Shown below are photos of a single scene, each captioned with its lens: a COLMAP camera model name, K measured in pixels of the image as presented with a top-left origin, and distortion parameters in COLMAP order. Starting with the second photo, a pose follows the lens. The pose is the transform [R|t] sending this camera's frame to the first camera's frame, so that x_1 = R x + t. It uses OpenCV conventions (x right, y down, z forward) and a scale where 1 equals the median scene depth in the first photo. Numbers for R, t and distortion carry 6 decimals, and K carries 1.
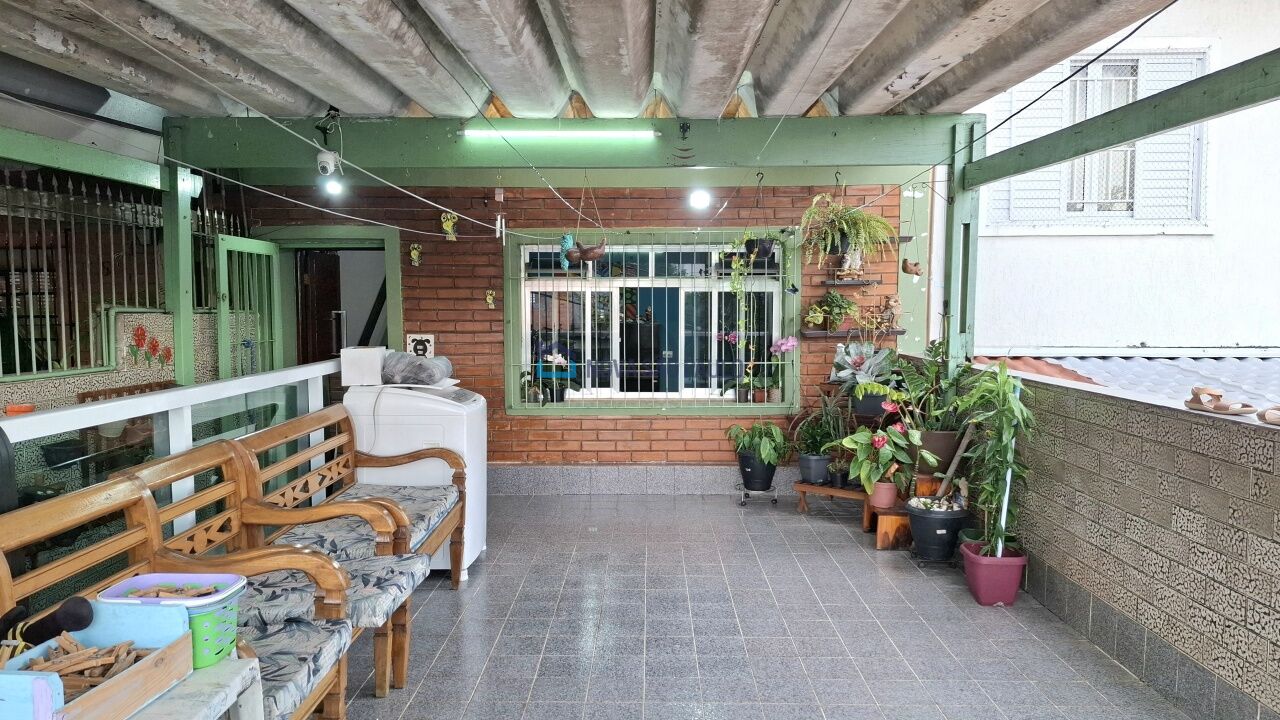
lens RADIAL K [[886.5, 0, 640.0], [0, 886.5, 360.0], [0, 0, 1]] dist [0.123568, -0.175927]
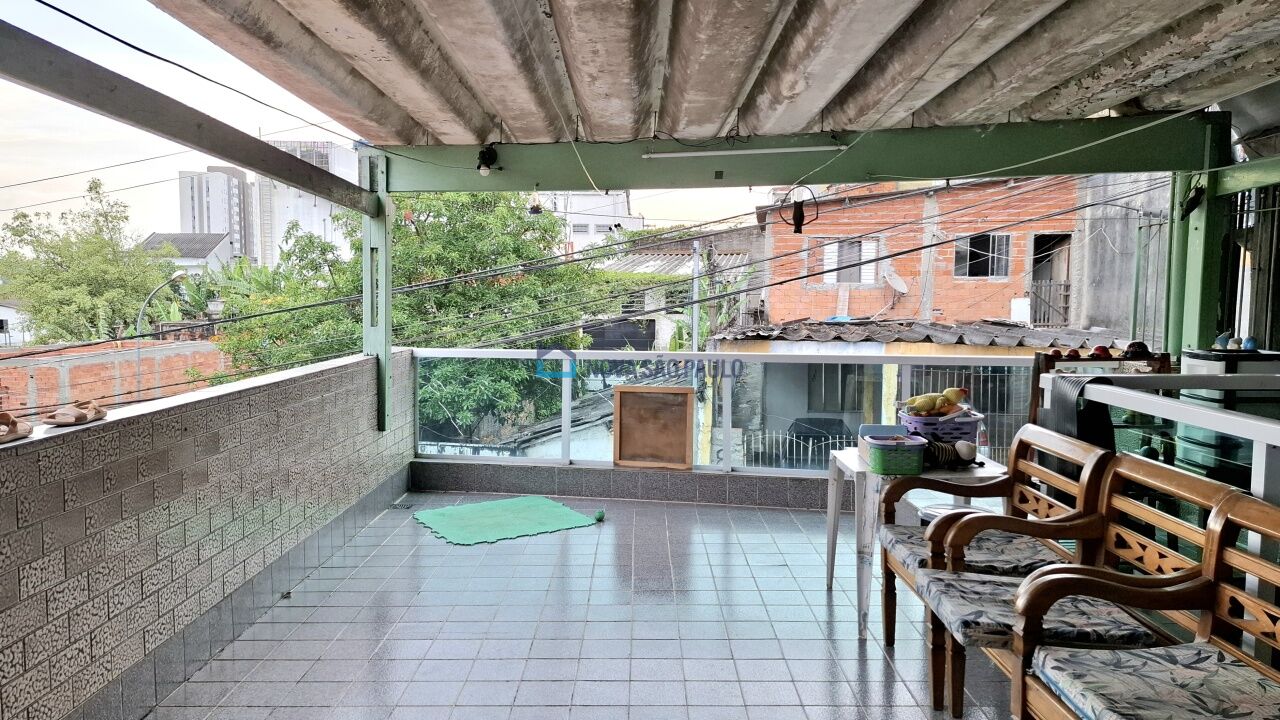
lens RADIAL K [[886.5, 0, 640.0], [0, 886.5, 360.0], [0, 0, 1]] dist [0.123568, -0.175927]
pose [[-0.999899, -0.005483, -0.013098, 0.032969], [-0.007210, 0.990733, 0.135630, -0.060905], [0.012233, 0.135711, -0.990673, 0.847323]]
